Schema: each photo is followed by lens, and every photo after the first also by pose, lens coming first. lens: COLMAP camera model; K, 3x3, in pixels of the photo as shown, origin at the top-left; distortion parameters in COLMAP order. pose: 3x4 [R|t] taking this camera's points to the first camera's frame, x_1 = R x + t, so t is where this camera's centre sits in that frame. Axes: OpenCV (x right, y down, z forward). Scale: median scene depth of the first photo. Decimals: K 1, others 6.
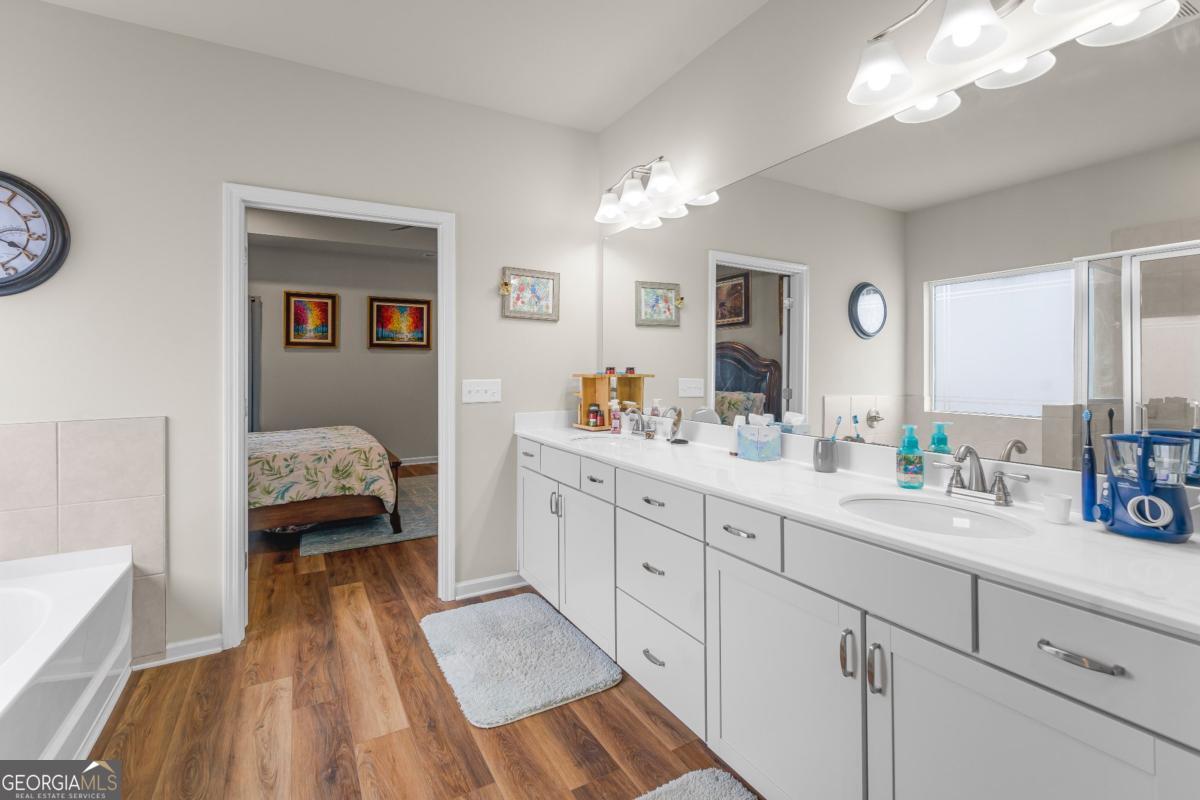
lens RADIAL K [[541.2, 0, 600.5], [0, 541.2, 363.2], [0, 0, 1]] dist [0.000424, -0.000230]
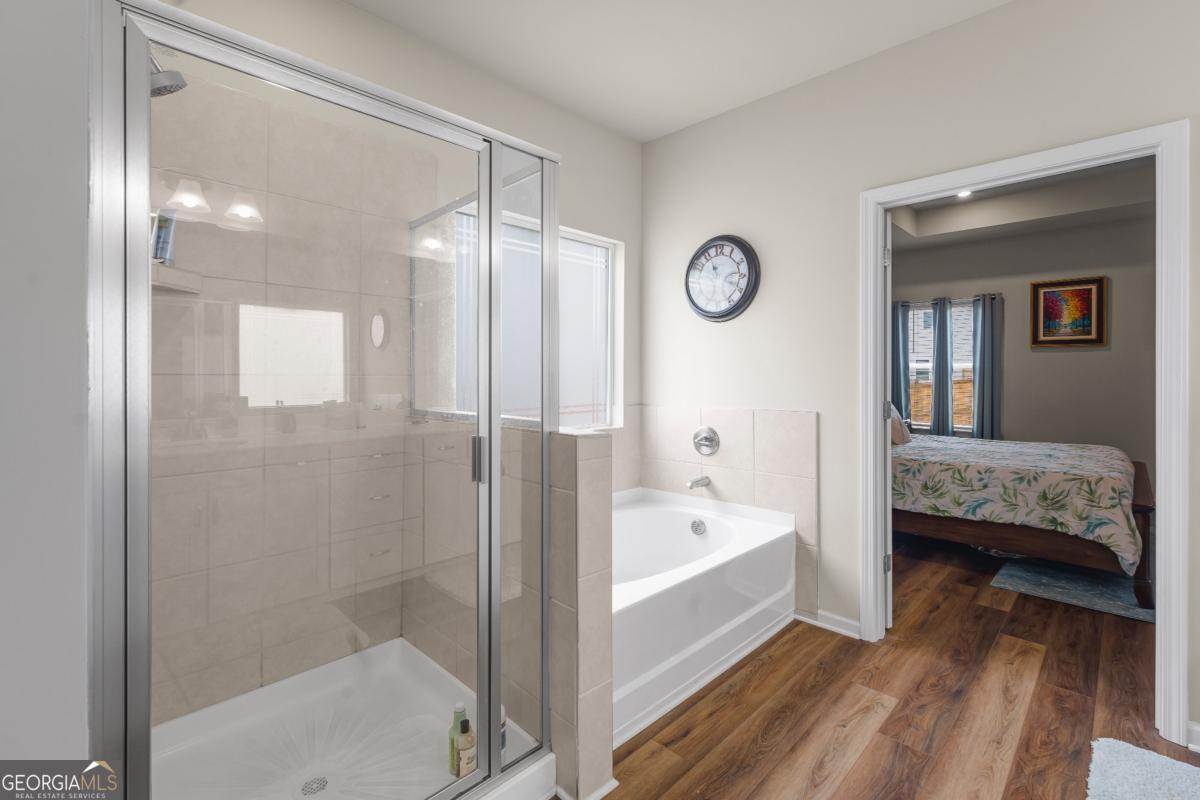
lens RADIAL K [[535.9, 0, 597.8], [0, 535.9, 370.5], [0, 0, 1]] dist [0.001250, -0.000288]
pose [[0.272545, 0.002746, -0.962139, 0.138519], [0.005481, 0.999975, 0.004407, 0.002002], [0.962128, -0.006475, 0.272523, 0.196076]]
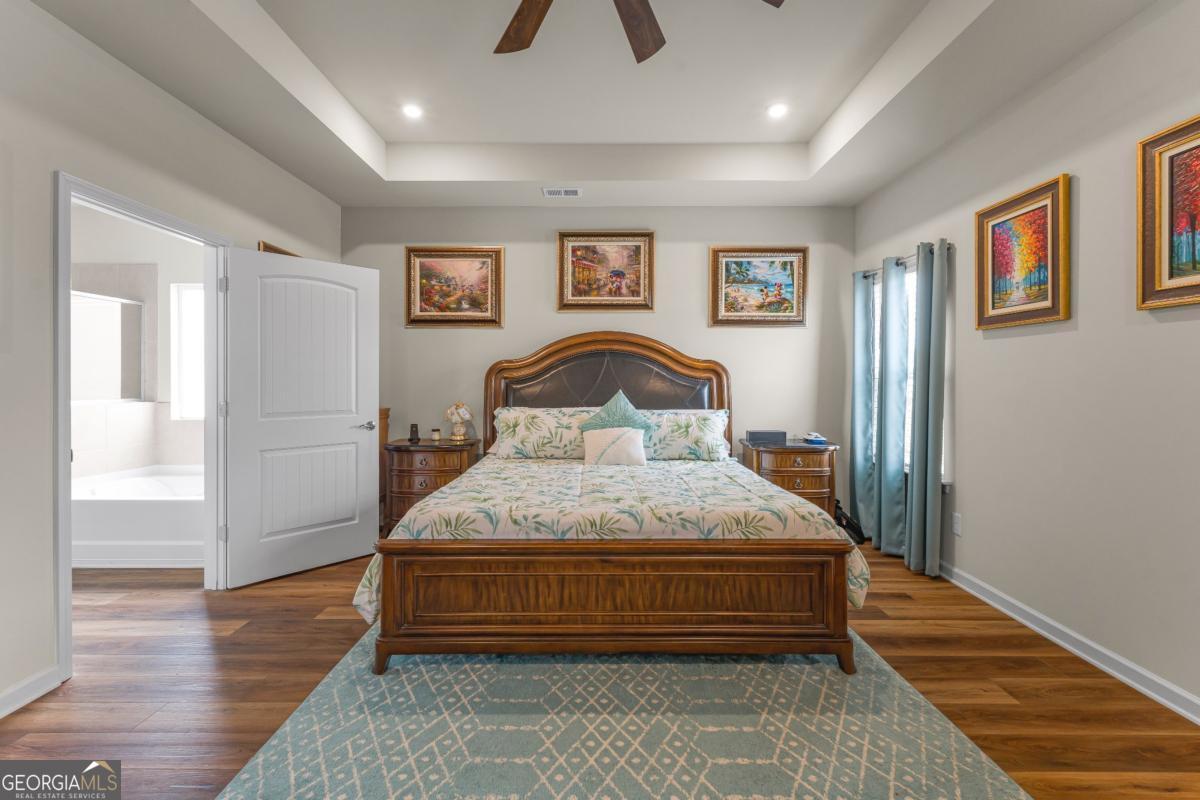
lens RADIAL K [[537.3, 0, 599.2], [0, 537.3, 379.0], [0, 0, 1]] dist [0.002660, 0.000306]
pose [[-0.494459, 0.002872, -0.869196, -0.010995], [0.009574, 0.999952, -0.002143, 0.025971], [0.869148, -0.009381, -0.494462, 2.132649]]
